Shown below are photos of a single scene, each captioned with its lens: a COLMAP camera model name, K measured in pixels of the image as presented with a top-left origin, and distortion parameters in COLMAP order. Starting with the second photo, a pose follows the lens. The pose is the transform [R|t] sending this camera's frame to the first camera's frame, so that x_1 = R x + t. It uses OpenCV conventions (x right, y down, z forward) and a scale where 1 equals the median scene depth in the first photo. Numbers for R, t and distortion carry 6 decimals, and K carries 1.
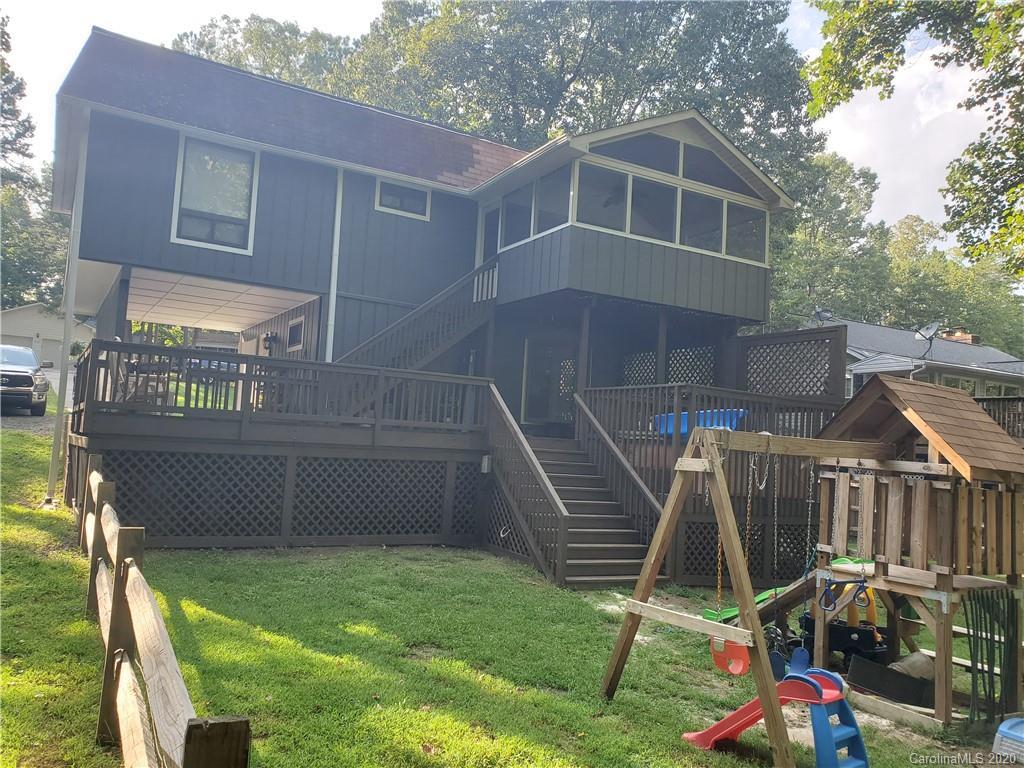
lens RADIAL K [[851.5, 0, 512.0], [0, 851.5, 384.0], [0, 0, 1]] dist [0.007212, 0.000806]
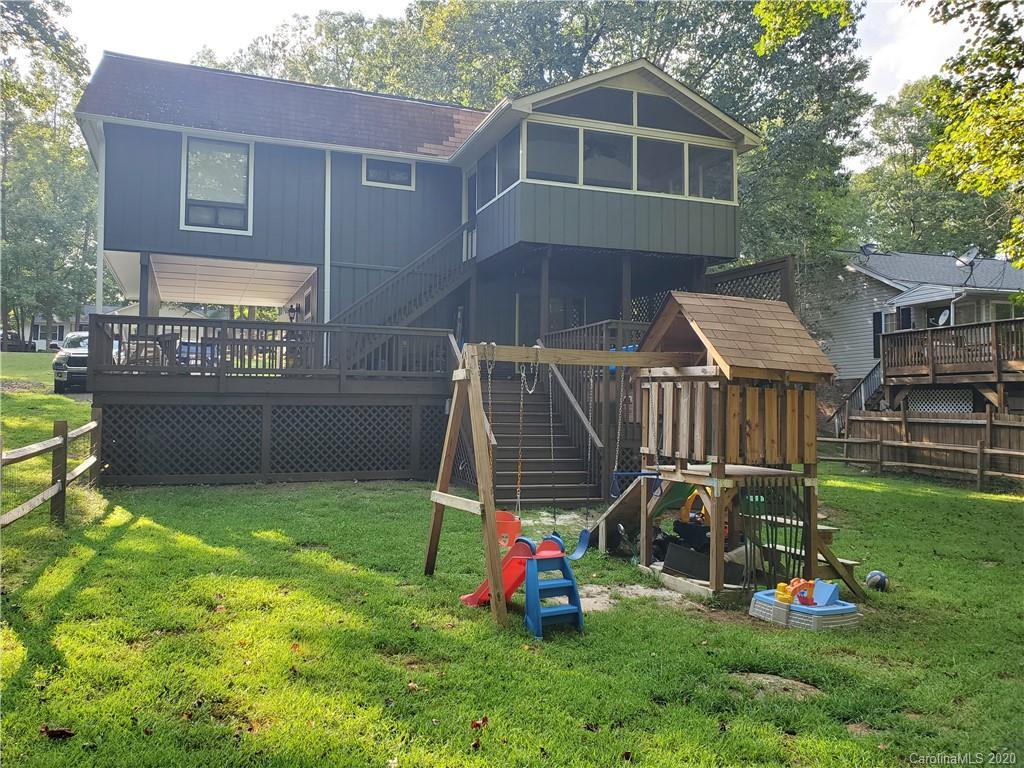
lens RADIAL K [[864.2, 0, 512.0], [0, 864.2, 384.0], [0, 0, 1]] dist [0.006230, 0.004234]
pose [[0.983901, -0.055193, -0.169978, 0.218778], [0.060829, 0.997752, 0.028128, 0.034786], [0.168043, -0.038015, 0.985046, -0.083010]]
